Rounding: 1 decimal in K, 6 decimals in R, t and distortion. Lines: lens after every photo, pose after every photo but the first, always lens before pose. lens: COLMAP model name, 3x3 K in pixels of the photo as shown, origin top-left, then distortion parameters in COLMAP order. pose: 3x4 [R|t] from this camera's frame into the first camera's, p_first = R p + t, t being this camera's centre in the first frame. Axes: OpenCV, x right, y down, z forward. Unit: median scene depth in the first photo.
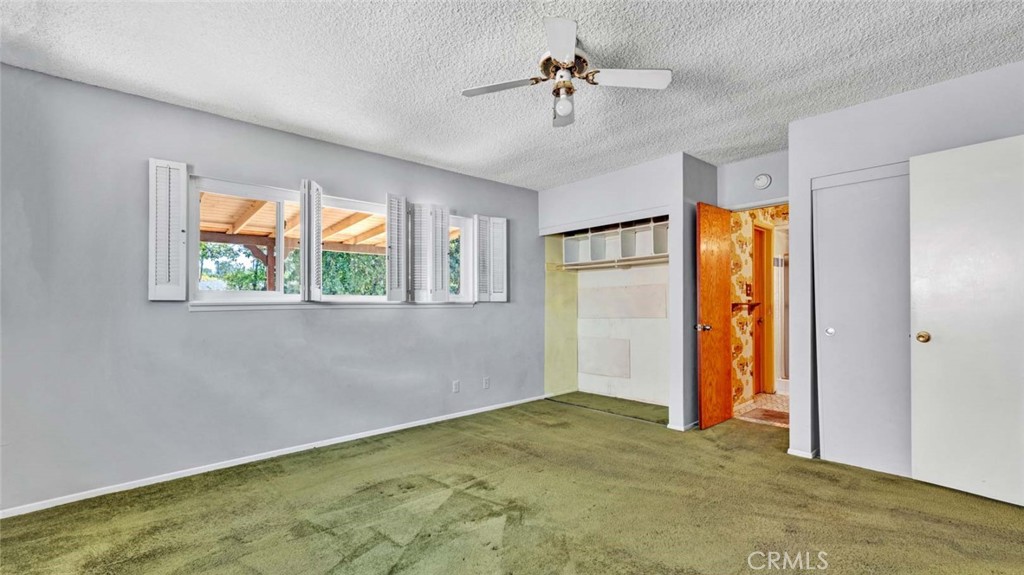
lens RADIAL K [[435.8, 0, 508.3], [0, 435.8, 290.6], [0, 0, 1]] dist [0.001902, 0.000140]
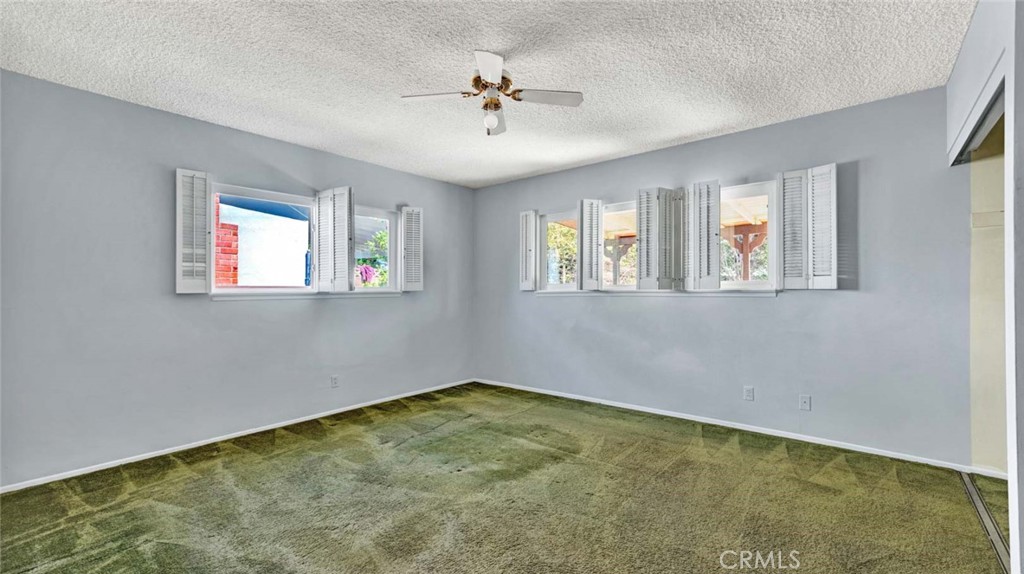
lens RADIAL K [[429.4, 0, 512.0], [0, 429.4, 287.0], [0, 0, 1]] dist [0.001738, 0.000177]
pose [[0.142214, -0.008954, -0.989795, 0.732505], [0.031602, 0.999490, -0.004501, 0.012213], [0.989331, -0.030639, 0.142424, 0.536575]]
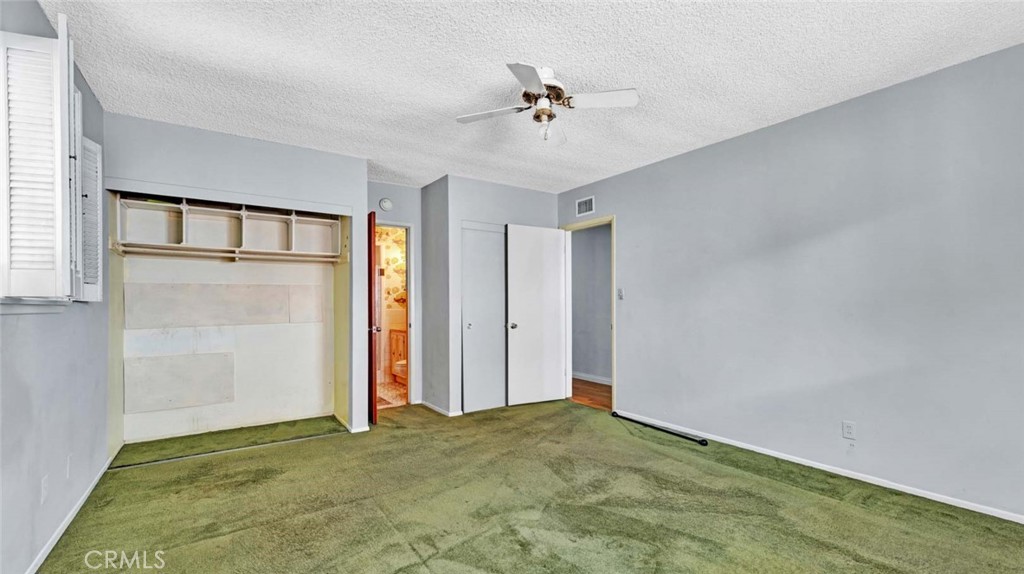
lens RADIAL K [[429.9, 0, 510.6], [0, 429.9, 311.2], [0, 0, 1]] dist [-0.000096, 0.000004]
pose [[0.137637, -0.010148, 0.990431, -0.583754], [-0.033973, 0.999311, 0.014961, 0.012152], [-0.989900, -0.035707, 0.137198, 0.548938]]
